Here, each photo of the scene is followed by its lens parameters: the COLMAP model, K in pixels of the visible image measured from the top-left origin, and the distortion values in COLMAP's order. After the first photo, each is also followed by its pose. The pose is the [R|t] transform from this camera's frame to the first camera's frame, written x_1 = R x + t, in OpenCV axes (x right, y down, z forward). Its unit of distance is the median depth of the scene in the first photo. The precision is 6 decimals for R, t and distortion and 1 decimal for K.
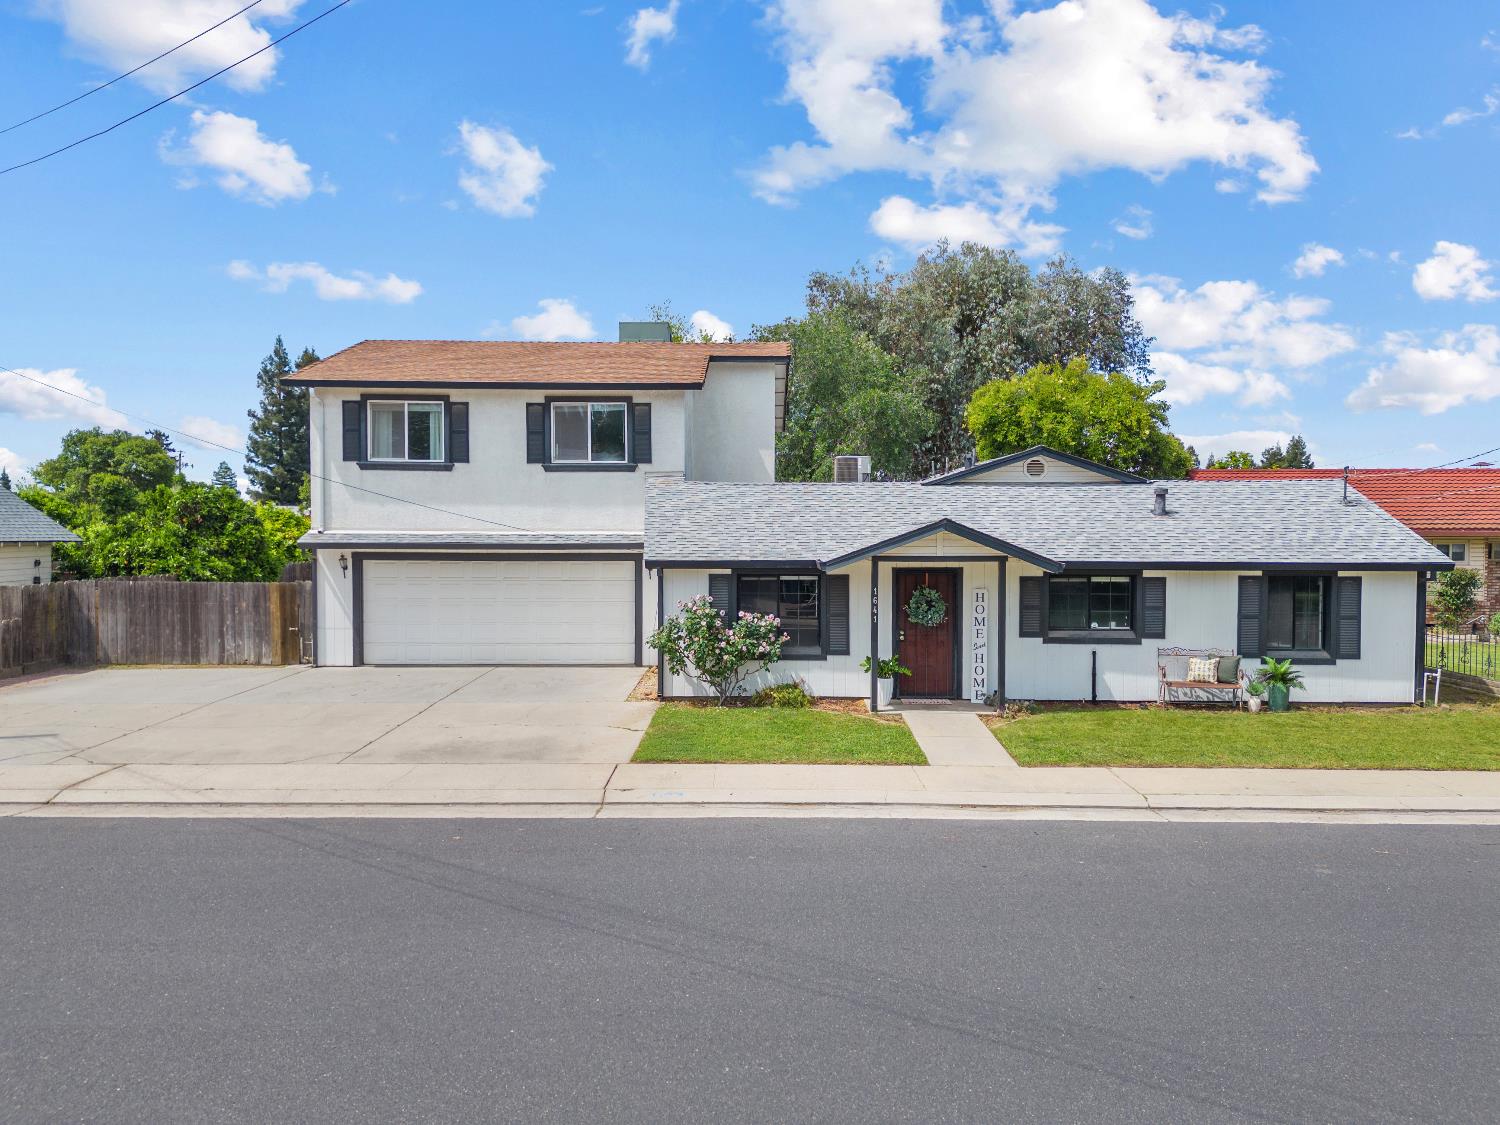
lens RADIAL K [[1066.9, 0, 750.0], [0, 1066.9, 562.5], [0, 0, 1]] dist [0.084232, 0.001874]
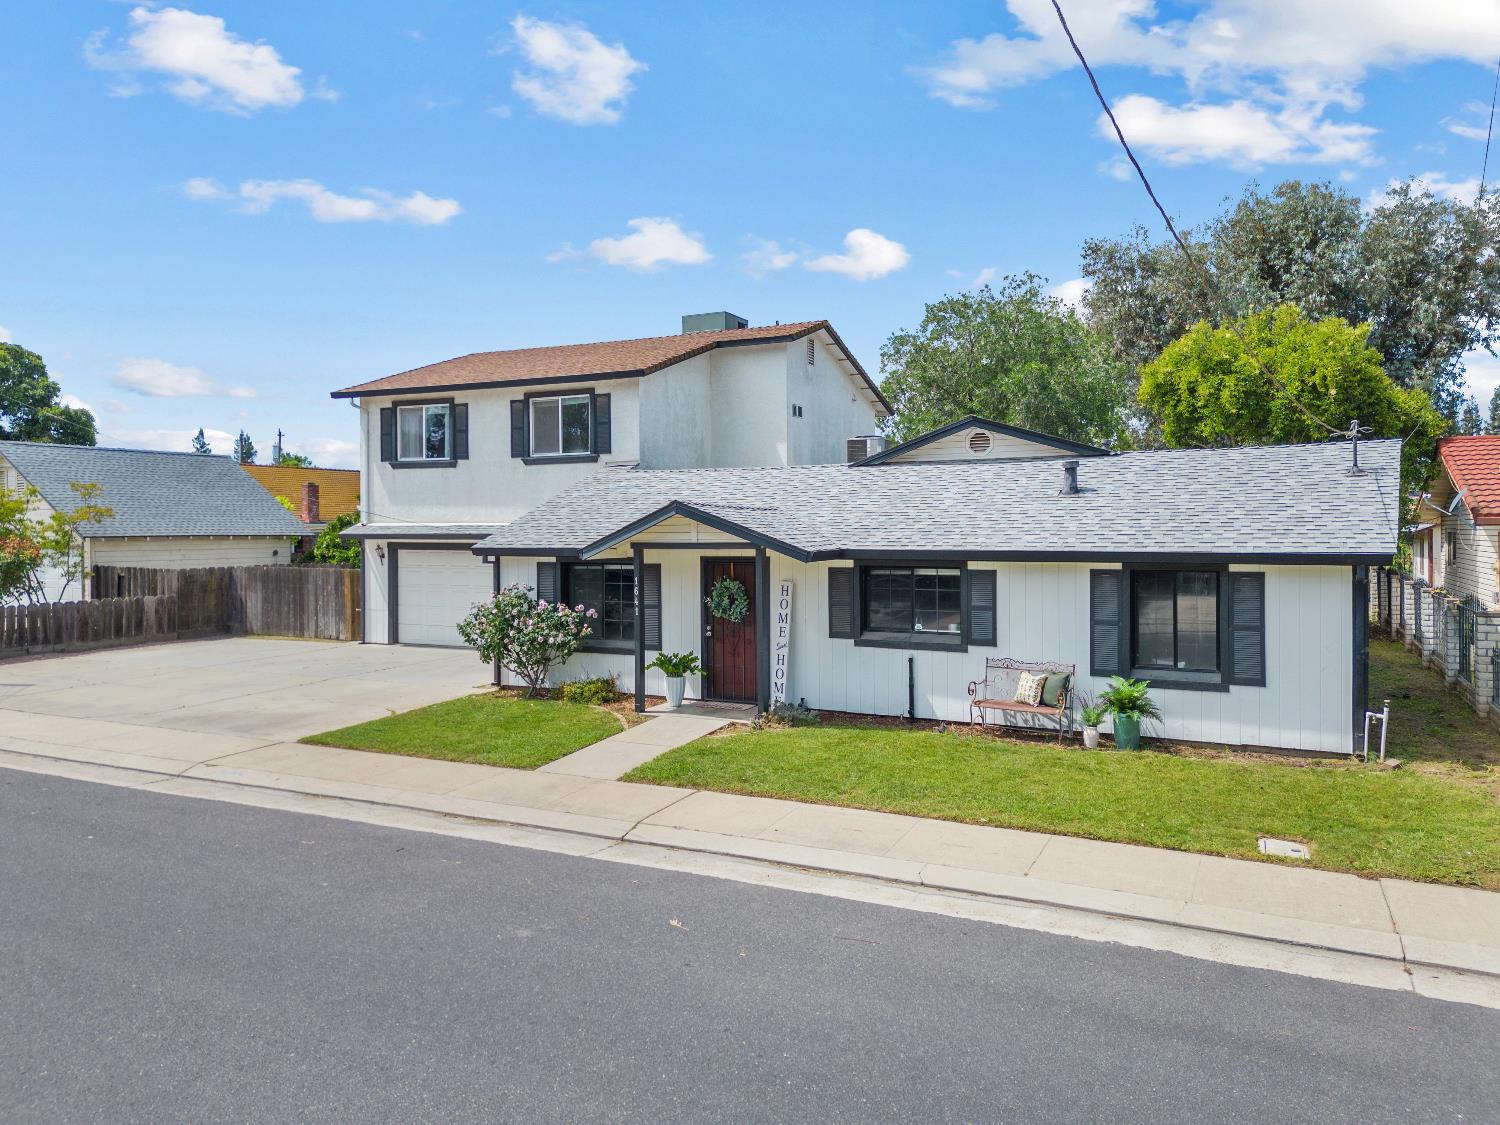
lens RADIAL K [[1062.7, 0, 750.0], [0, 1062.7, 562.5], [0, 0, 1]] dist [0.137427, -0.000430]
pose [[0.892517, 0.007022, -0.450959, 0.484532], [-0.006488, 0.999975, 0.002729, 0.005744], [0.450967, 0.000490, 0.892540, 0.170907]]
